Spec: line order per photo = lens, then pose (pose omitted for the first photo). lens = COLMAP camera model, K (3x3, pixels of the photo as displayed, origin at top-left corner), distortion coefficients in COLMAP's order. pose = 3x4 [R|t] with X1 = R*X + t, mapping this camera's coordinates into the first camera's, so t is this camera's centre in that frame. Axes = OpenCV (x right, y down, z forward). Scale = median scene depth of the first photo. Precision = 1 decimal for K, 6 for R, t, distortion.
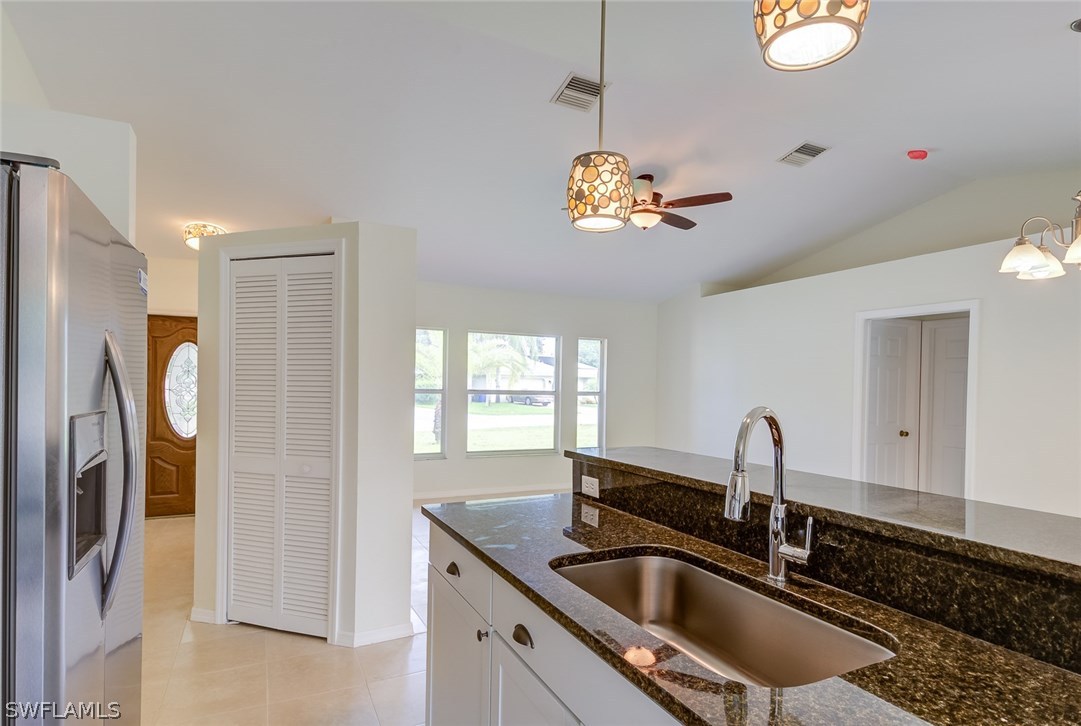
lens RADIAL K [[579.7, 0, 541.4], [0, 579.7, 389.0], [0, 0, 1]] dist [0.018853, -0.000220]
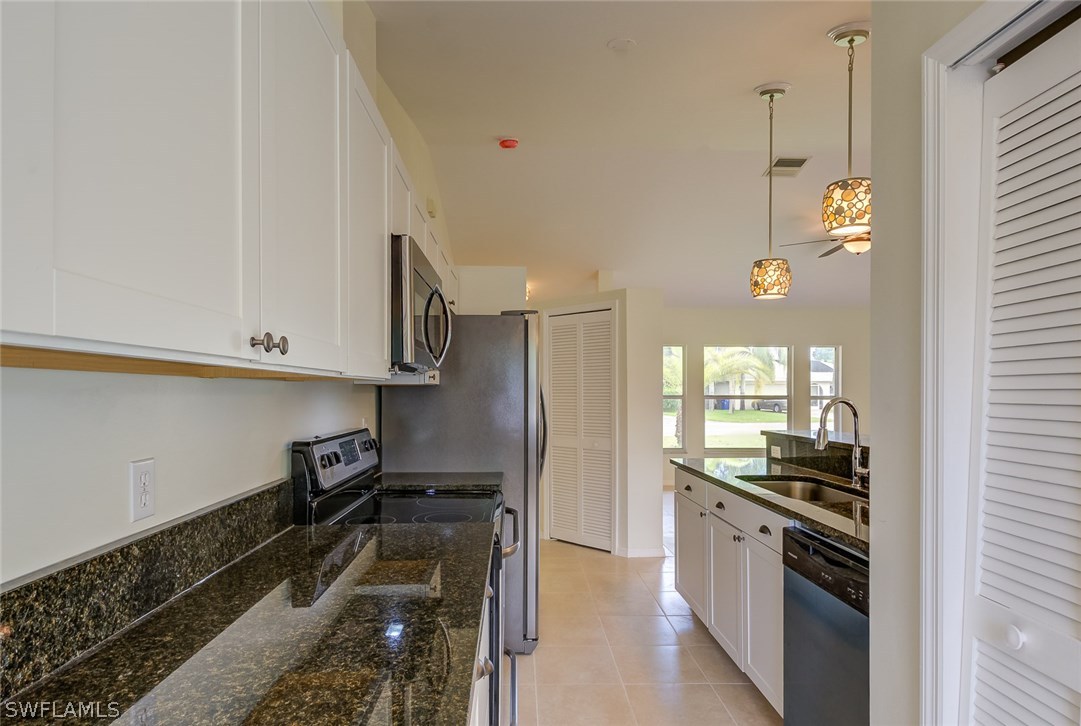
lens RADIAL K [[579.7, 0, 541.4], [0, 579.7, 389.0], [0, 0, 1]] dist [0.018853, -0.000220]
pose [[0.917138, -0.017772, -0.398173, 0.096258], [0.012509, 0.999797, -0.015811, 0.007768], [0.398373, 0.009520, 0.917174, -0.529558]]
